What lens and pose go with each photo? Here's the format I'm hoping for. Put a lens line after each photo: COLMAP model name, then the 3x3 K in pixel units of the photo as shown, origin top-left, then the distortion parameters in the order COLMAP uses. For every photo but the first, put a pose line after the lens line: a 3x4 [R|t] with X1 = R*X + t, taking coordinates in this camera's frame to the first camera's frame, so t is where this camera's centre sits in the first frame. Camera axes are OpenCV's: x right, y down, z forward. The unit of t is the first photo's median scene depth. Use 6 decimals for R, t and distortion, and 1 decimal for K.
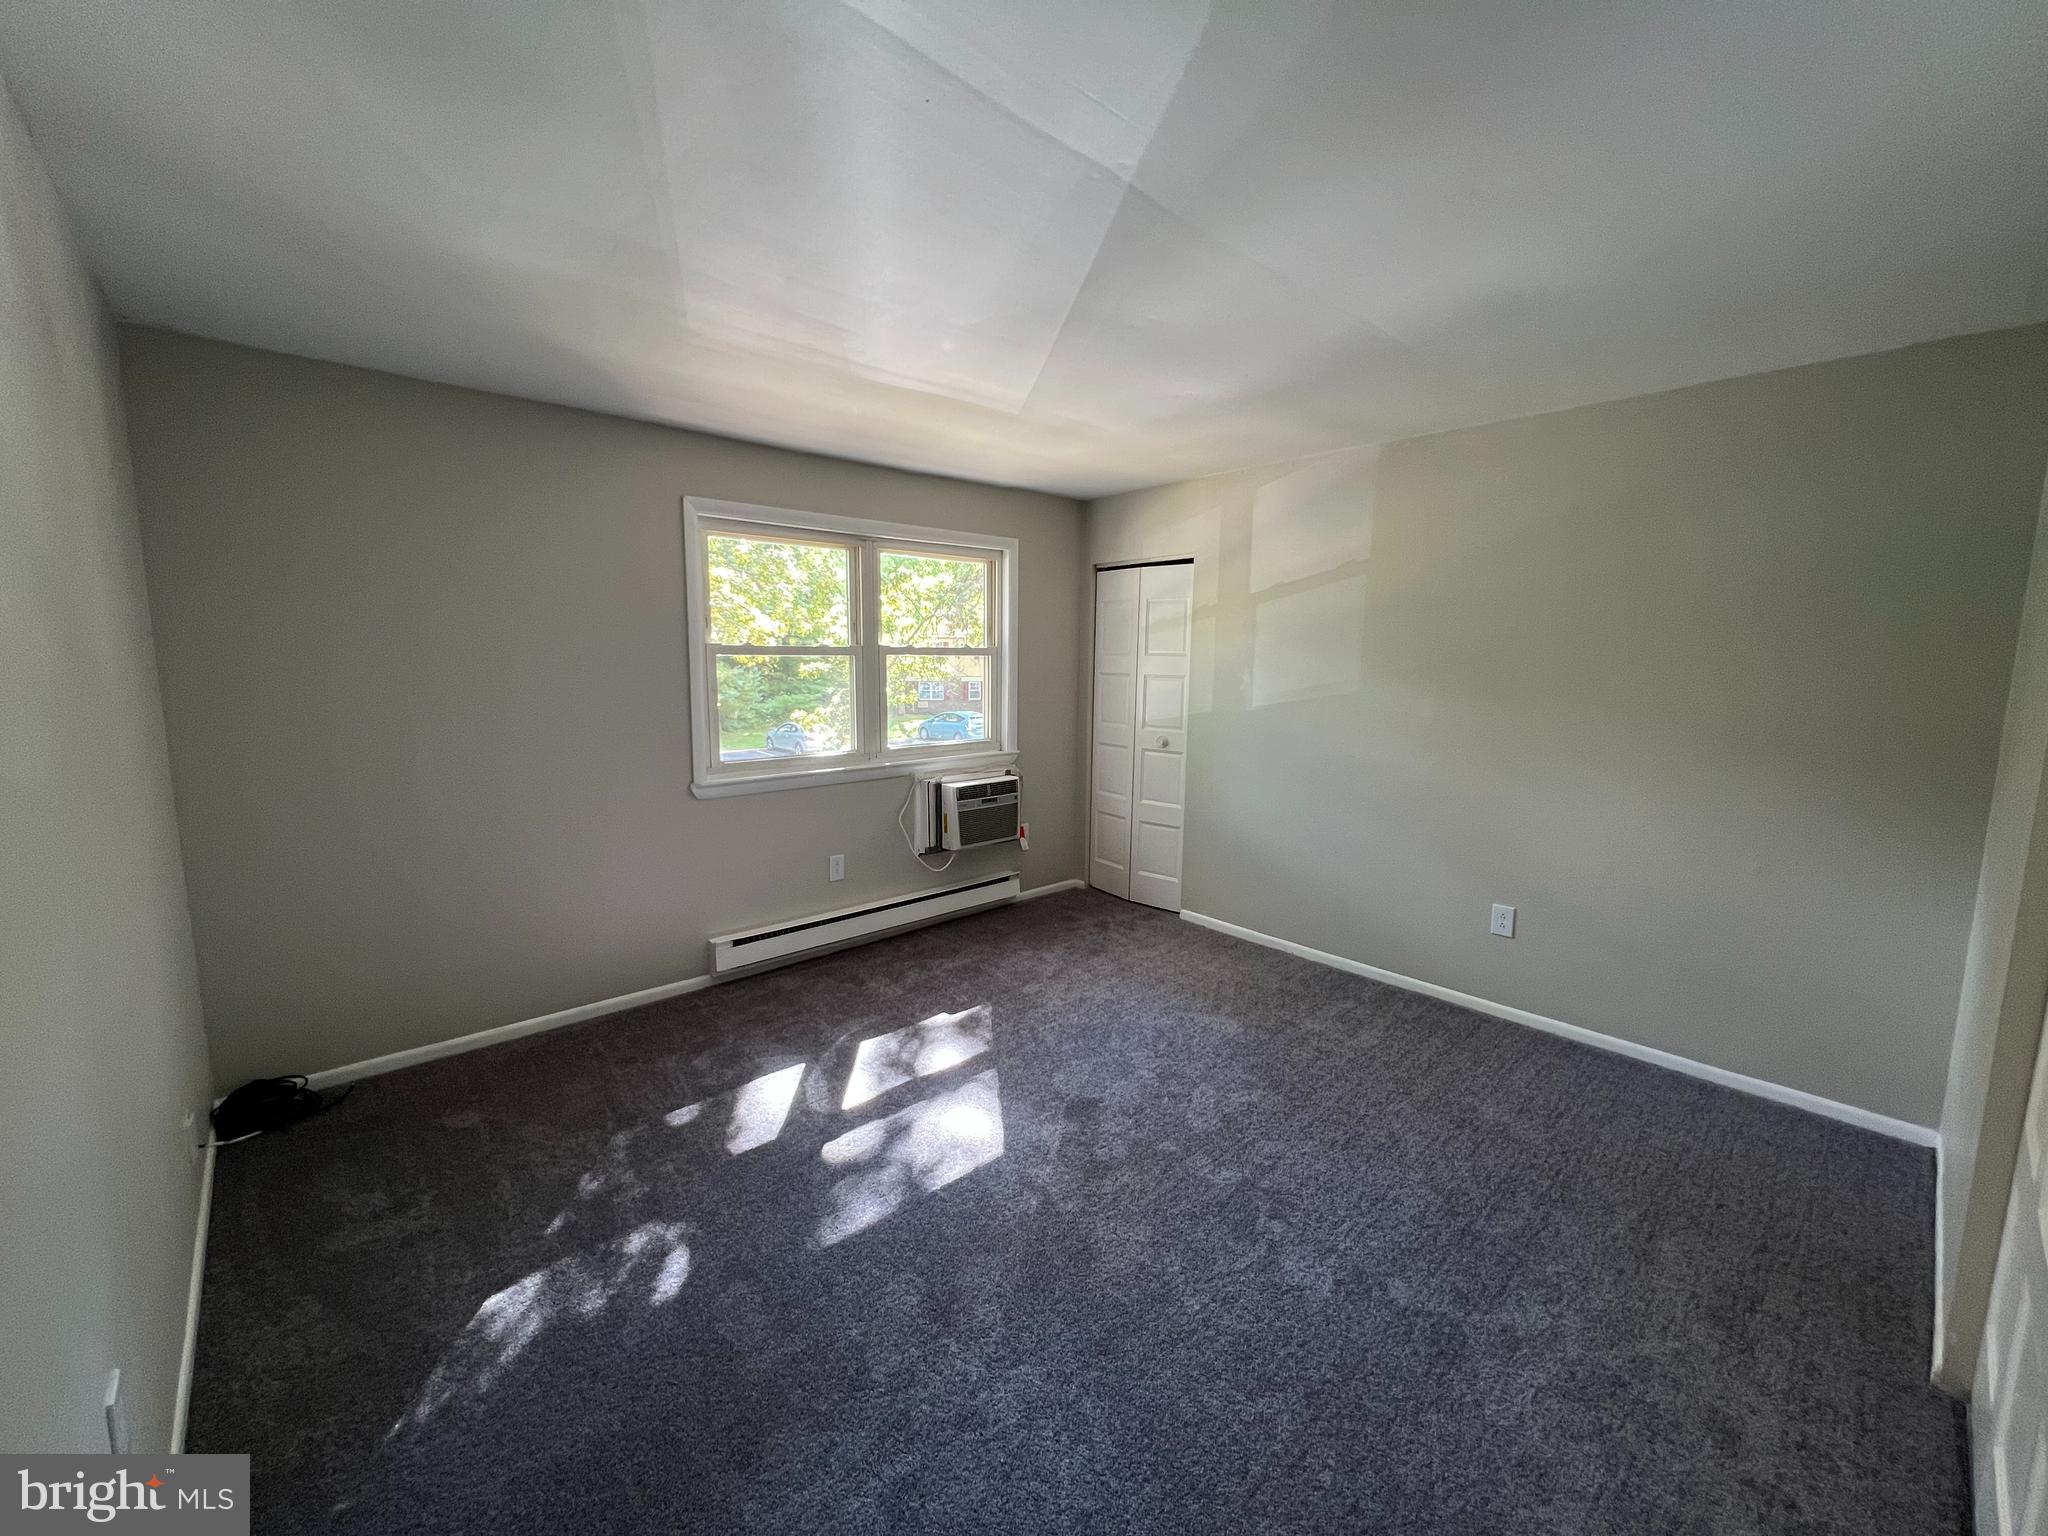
lens RADIAL K [[824.9, 0, 1016.1], [0, 824.9, 769.1], [0, 0, 1]] dist [-0.004021, -0.000049]
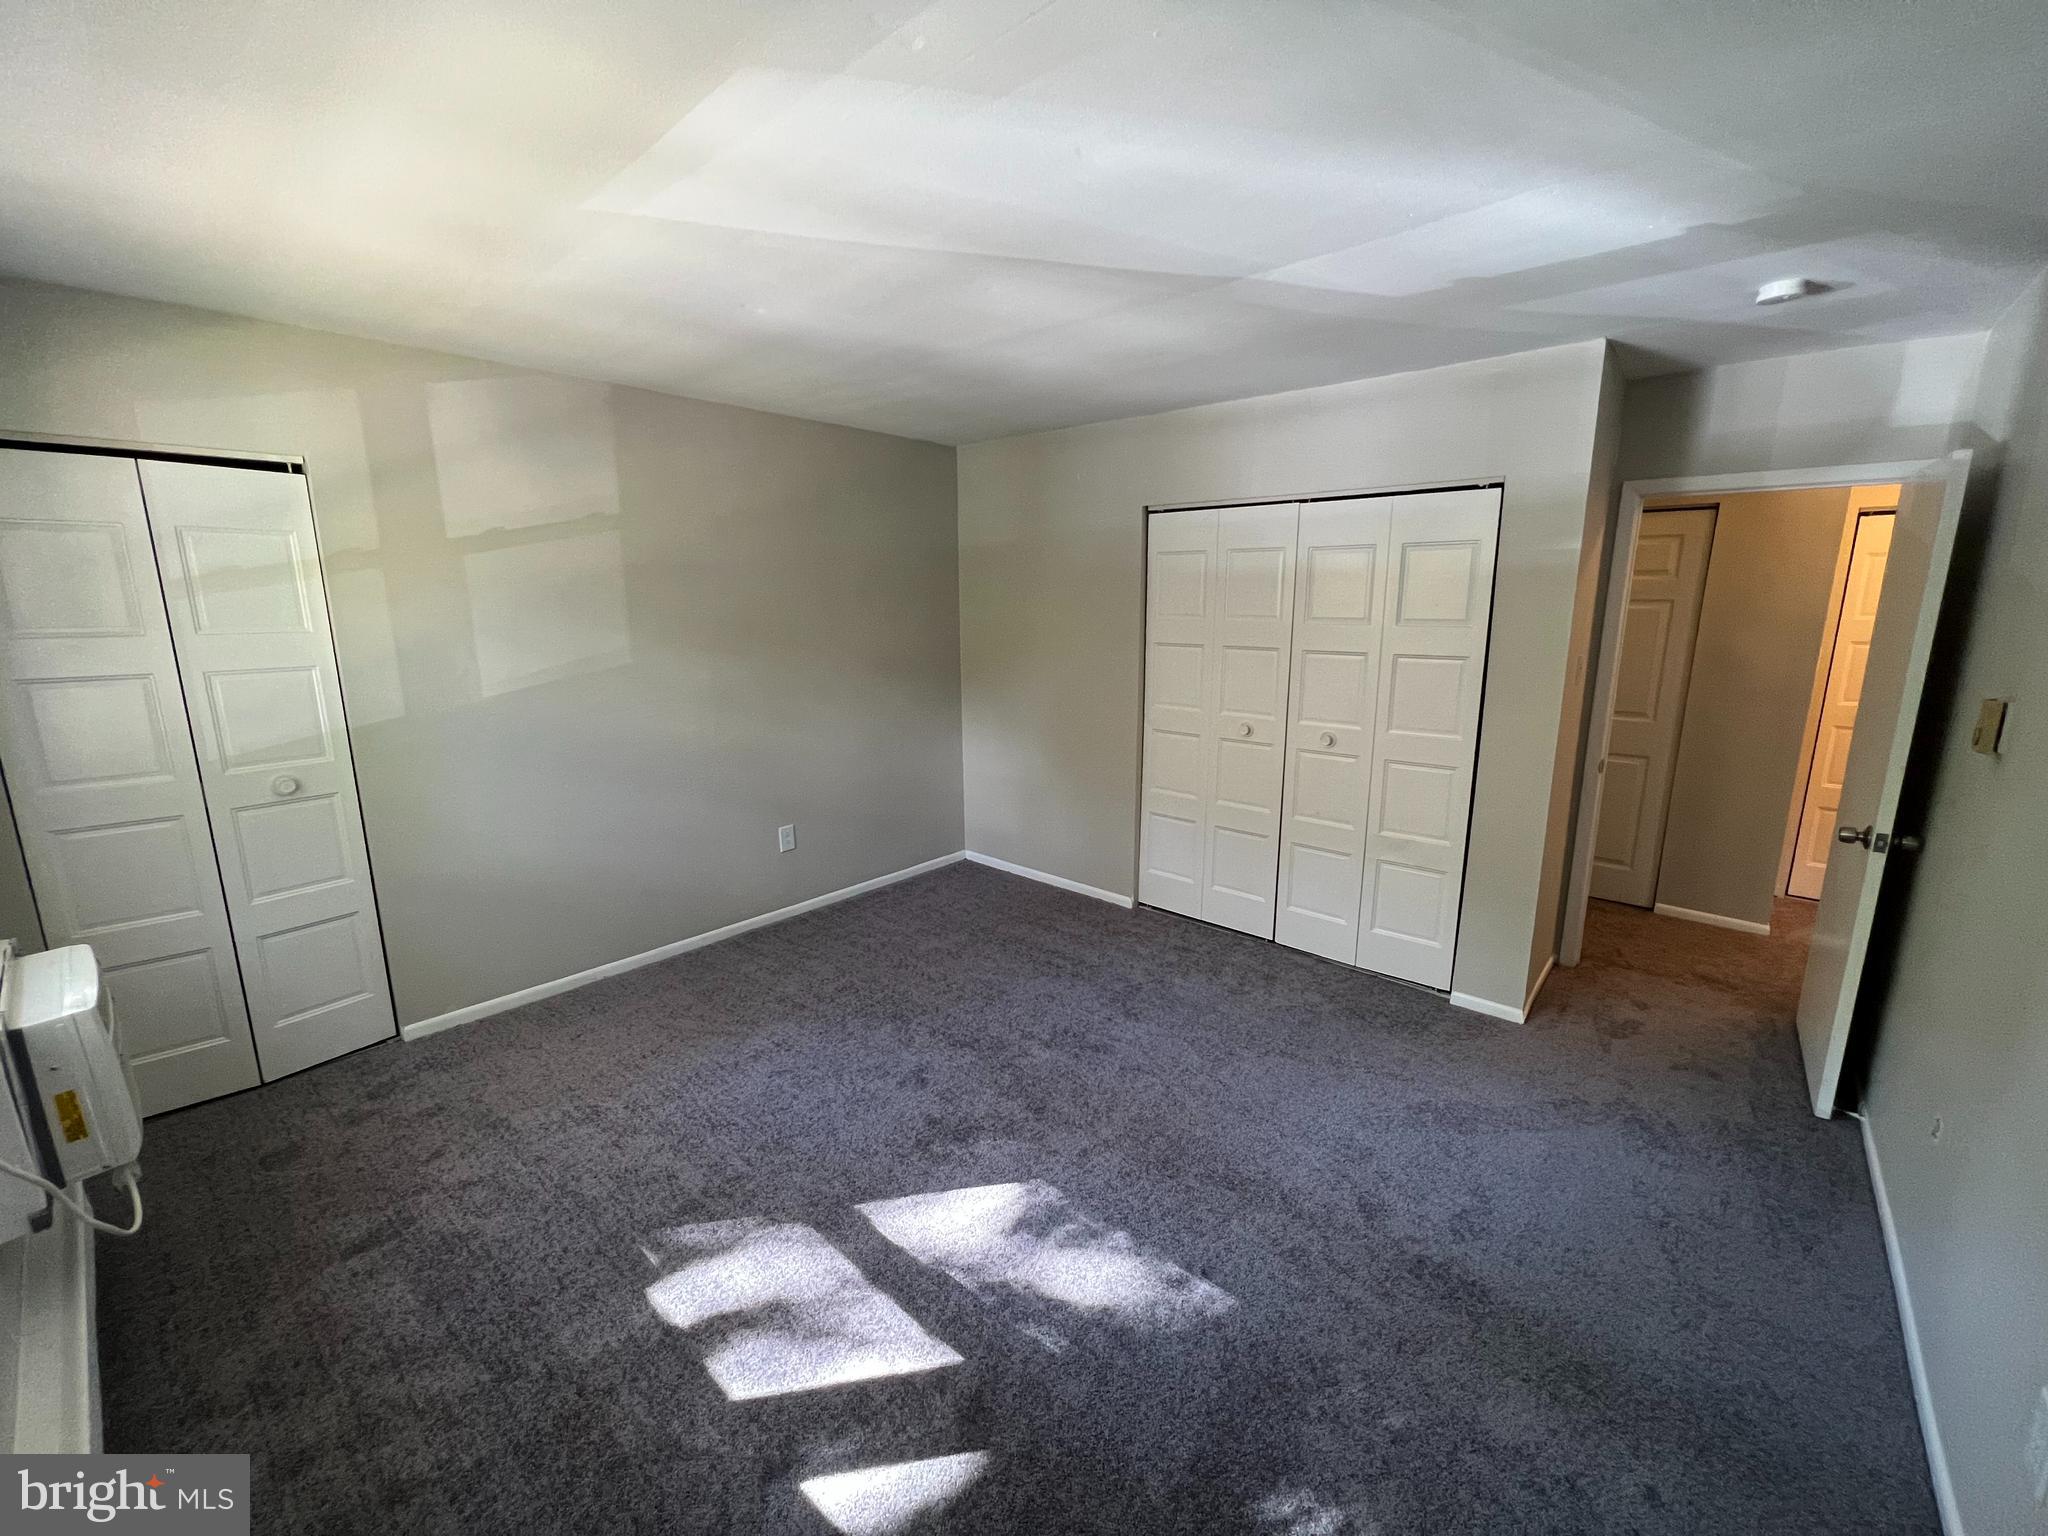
lens RADIAL K [[824.9, 0, 1013.9], [0, 824.9, 771.6], [0, 0, 1]] dist [-0.004021, -0.000049]
pose [[-0.123253, -0.212932, 0.969262, -0.513410], [0.141525, 0.962954, 0.229543, -0.120006], [-0.982232, 0.165466, -0.088552, 0.654109]]
